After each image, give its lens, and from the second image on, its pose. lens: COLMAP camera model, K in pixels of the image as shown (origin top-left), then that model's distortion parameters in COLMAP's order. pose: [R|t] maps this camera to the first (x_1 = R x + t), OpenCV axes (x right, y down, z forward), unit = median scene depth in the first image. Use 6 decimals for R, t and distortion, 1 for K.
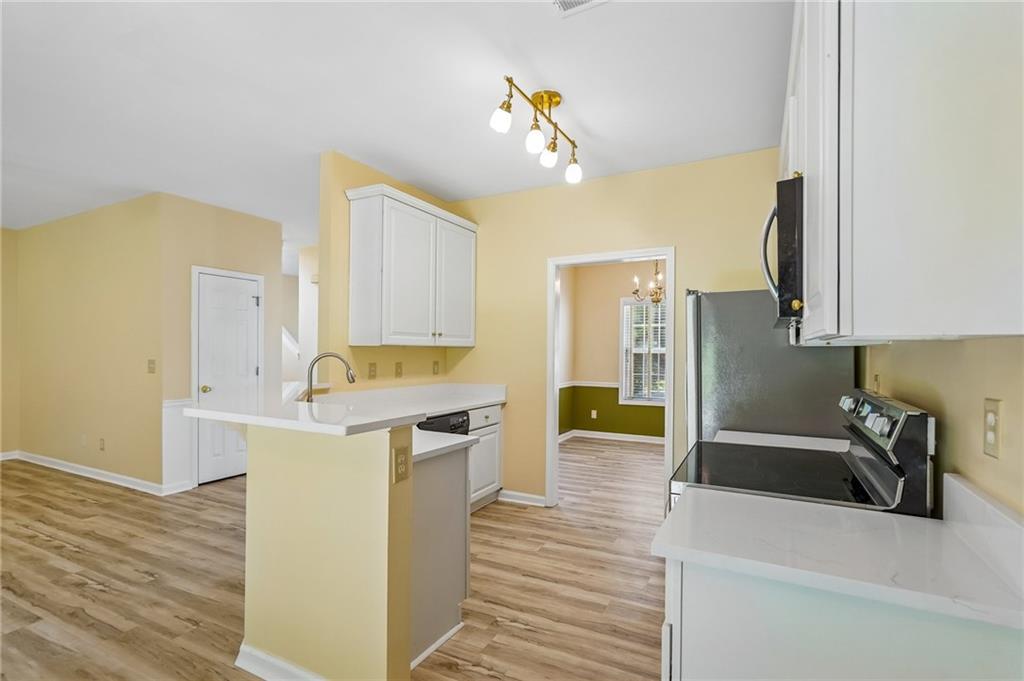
lens RADIAL K [[482.6, 0, 512.4], [0, 482.6, 353.5], [0, 0, 1]] dist [-0.002874, 0.001287]
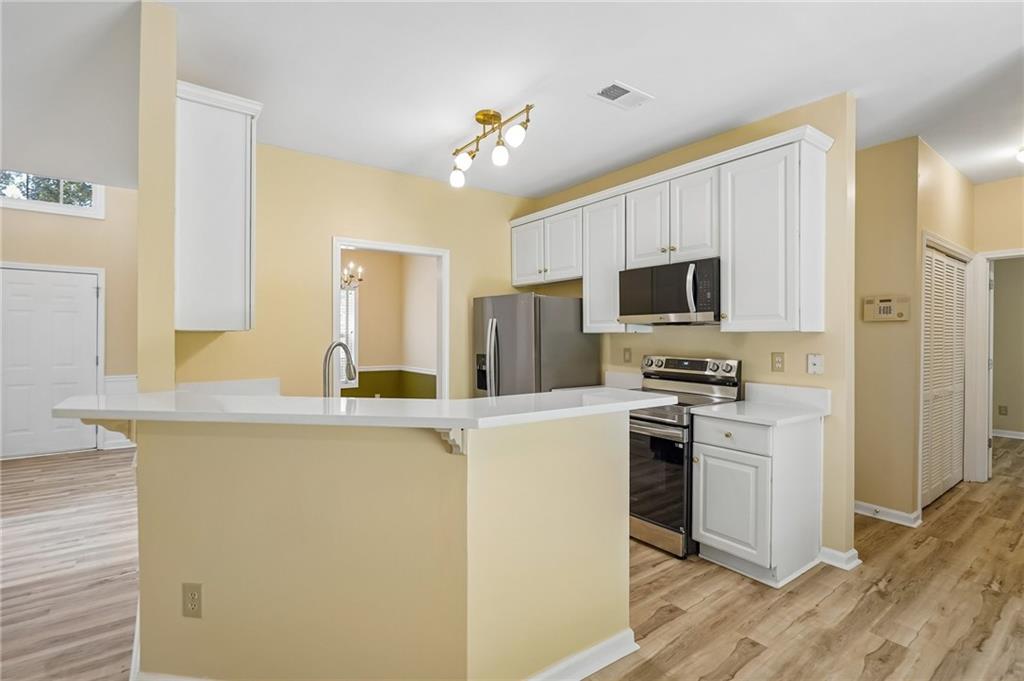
lens RADIAL K [[482.7, 0, 509.2], [0, 482.7, 338.3], [0, 0, 1]] dist [-0.003103, -0.000503]
pose [[0.447329, -0.006064, 0.894349, -0.717696], [0.005295, 0.999977, 0.004131, -0.005476], [-0.894354, 0.002888, 0.447351, 0.342499]]
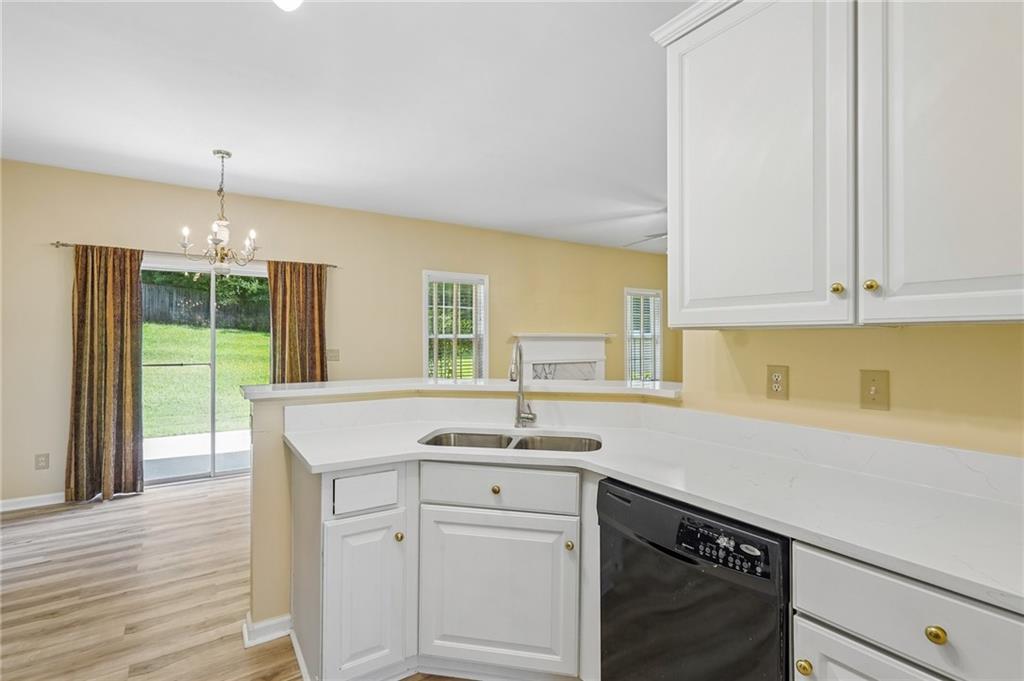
lens RADIAL K [[490.4, 0, 498.1], [0, 490.4, 335.3], [0, 0, 1]] dist [0.027377, 0.000514]
pose [[-0.492862, -0.009687, -0.870054, 0.288611], [-0.005357, 0.999953, -0.008099, -0.004529], [0.870091, 0.000669, -0.492890, 1.082988]]
